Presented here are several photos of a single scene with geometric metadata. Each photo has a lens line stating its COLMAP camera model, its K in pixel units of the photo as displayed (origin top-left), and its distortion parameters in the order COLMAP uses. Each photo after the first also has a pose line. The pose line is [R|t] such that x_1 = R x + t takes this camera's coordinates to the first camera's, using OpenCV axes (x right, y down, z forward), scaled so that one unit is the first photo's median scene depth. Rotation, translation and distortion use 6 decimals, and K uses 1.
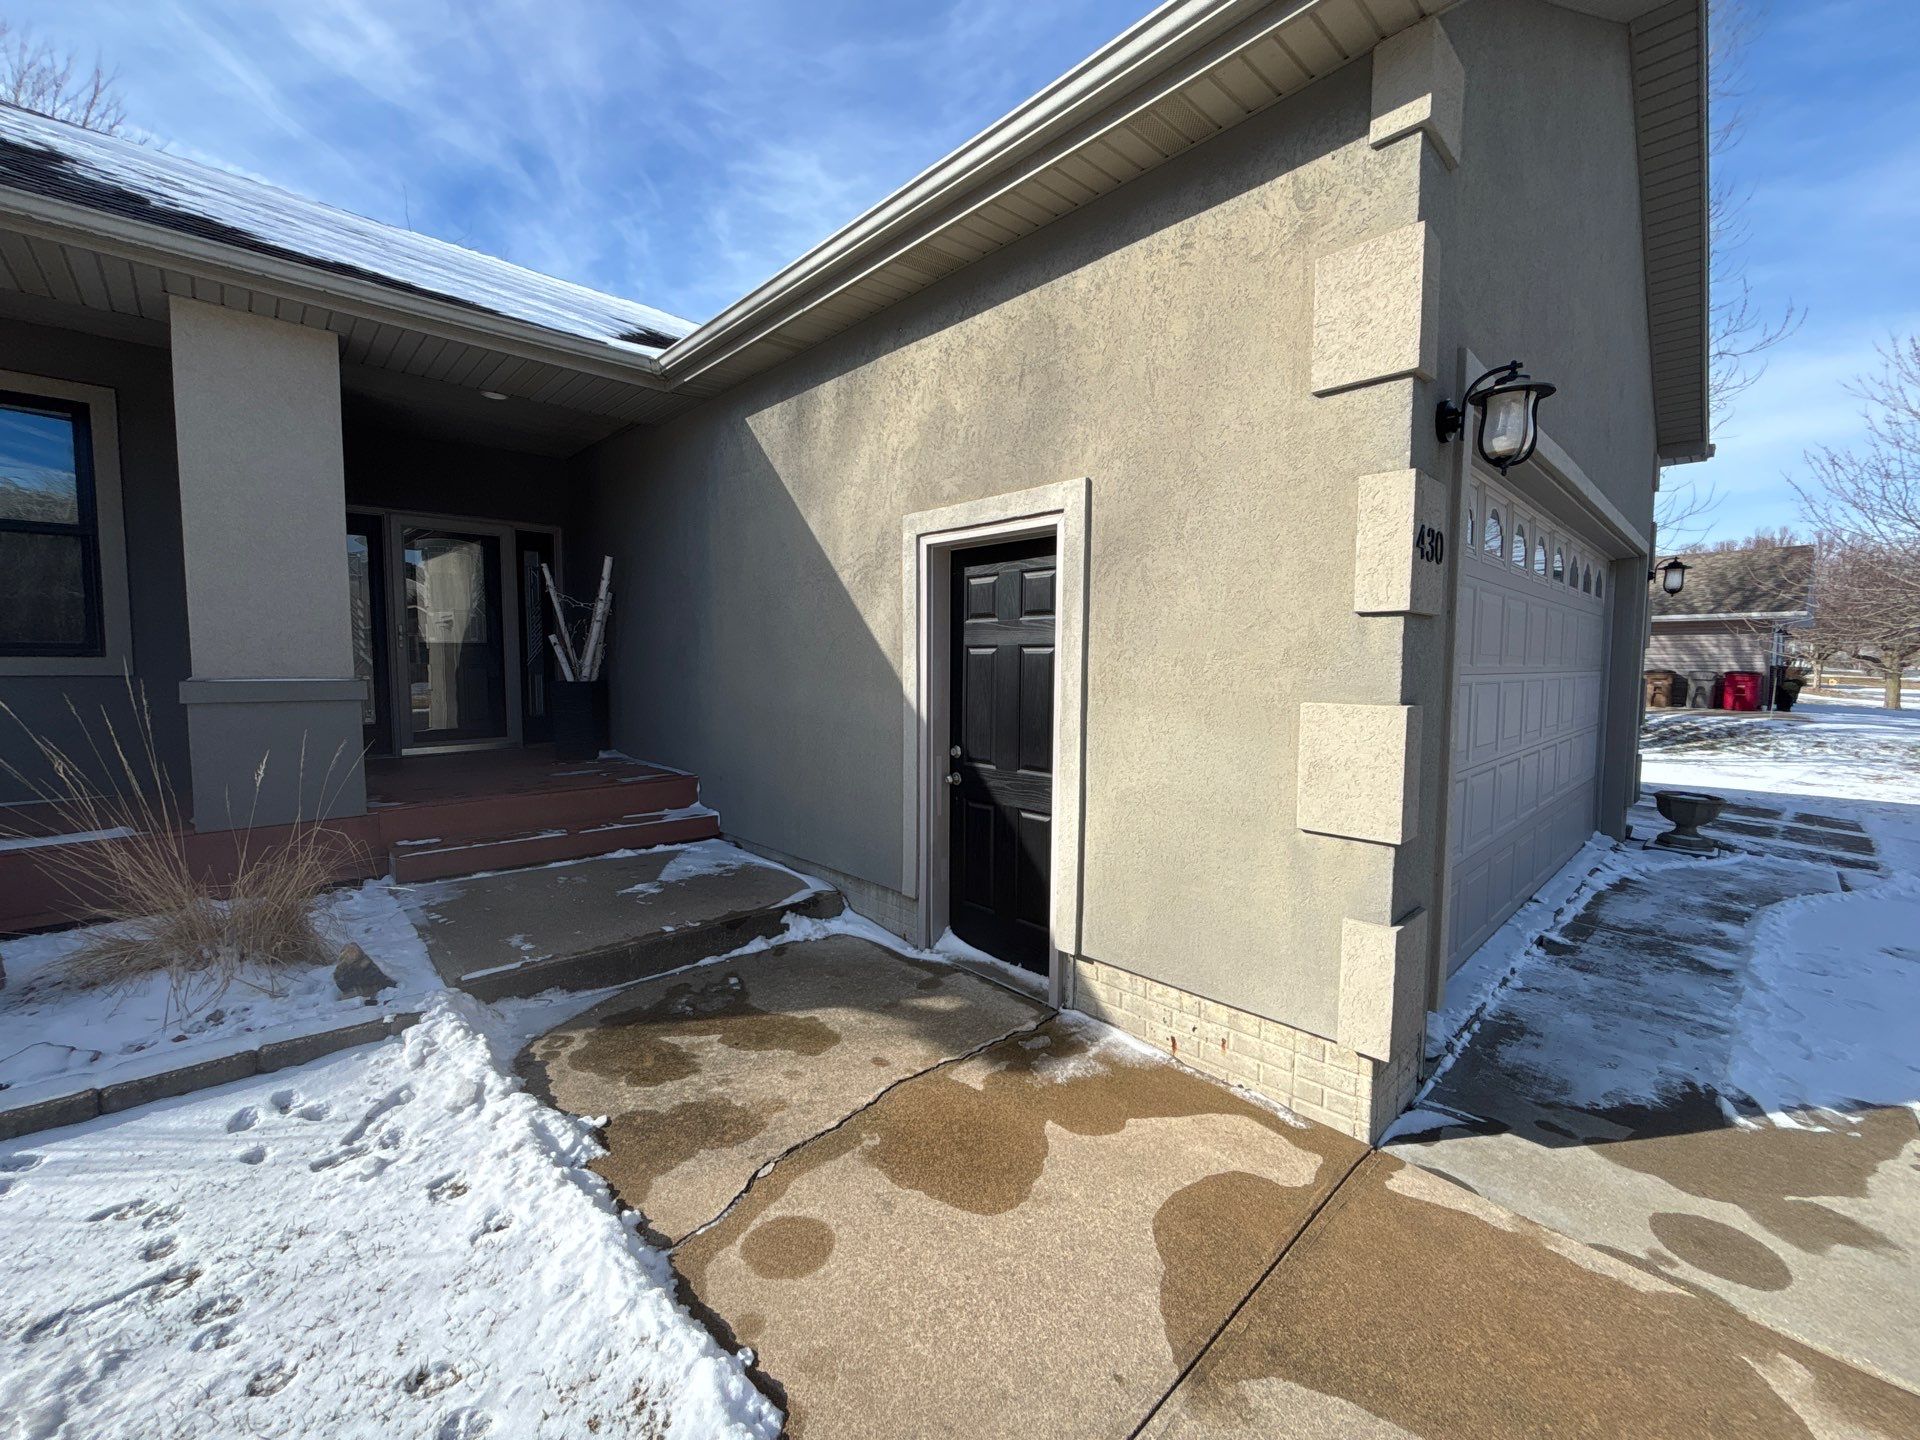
lens RADIAL K [[774.0, 0, 956.2], [0, 774.0, 717.8], [0, 0, 1]] dist [0.000662, -0.000220]
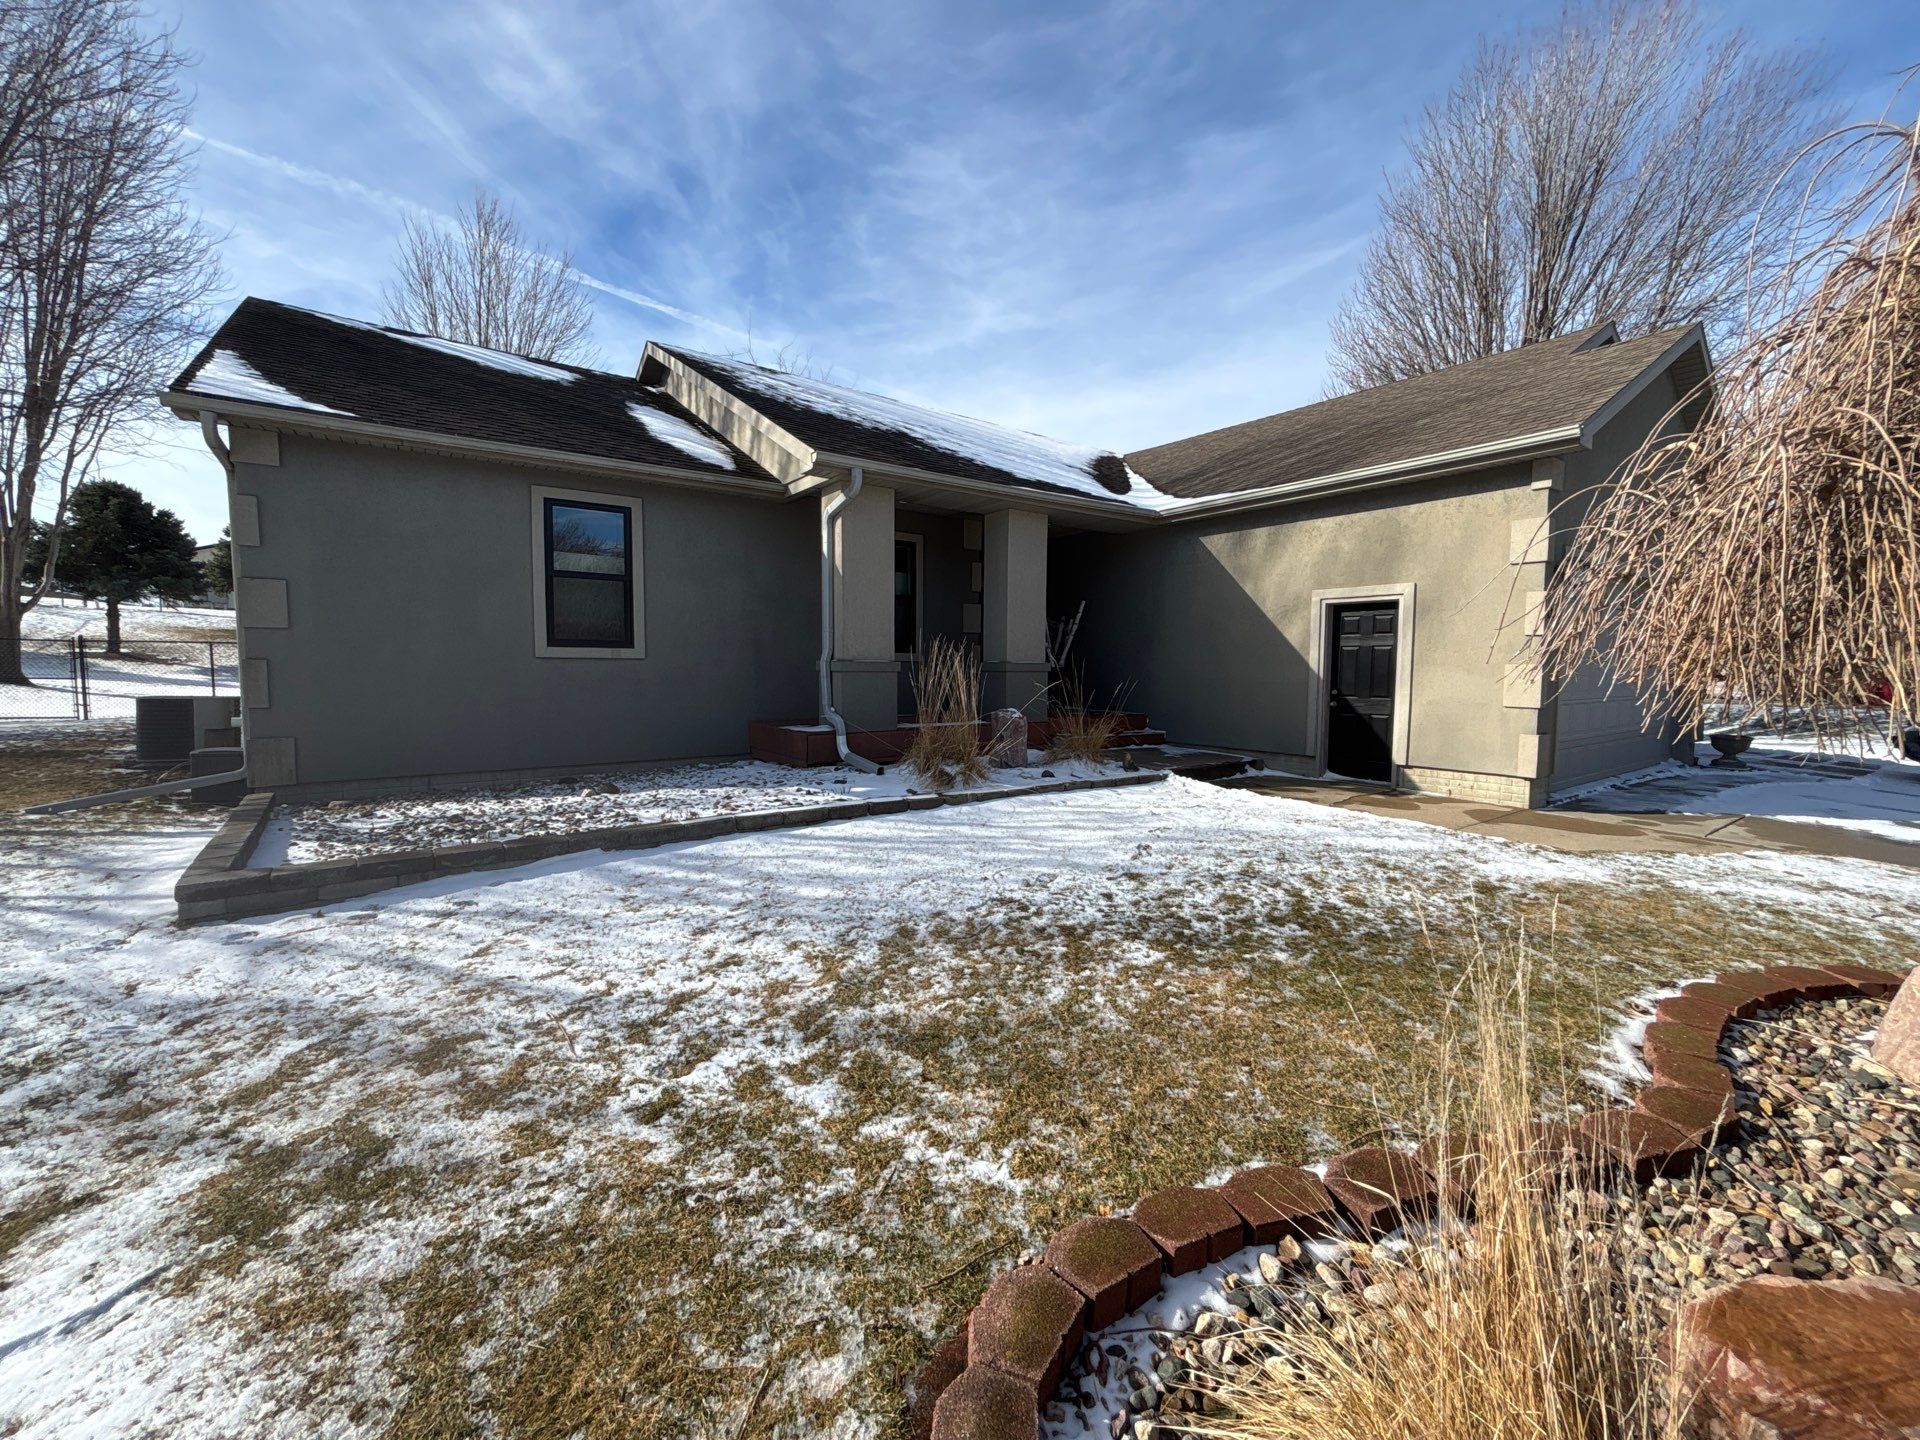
lens RADIAL K [[831.1, 0, 960.0], [0, 831.1, 720.0], [0, 0, 1]] dist [0.055825, -0.000197]
pose [[0.990162, 0.010492, -0.139529, -0.807364], [-0.013057, 0.999762, -0.017481, 0.198427], [0.139313, 0.019130, 0.990064, -1.748301]]
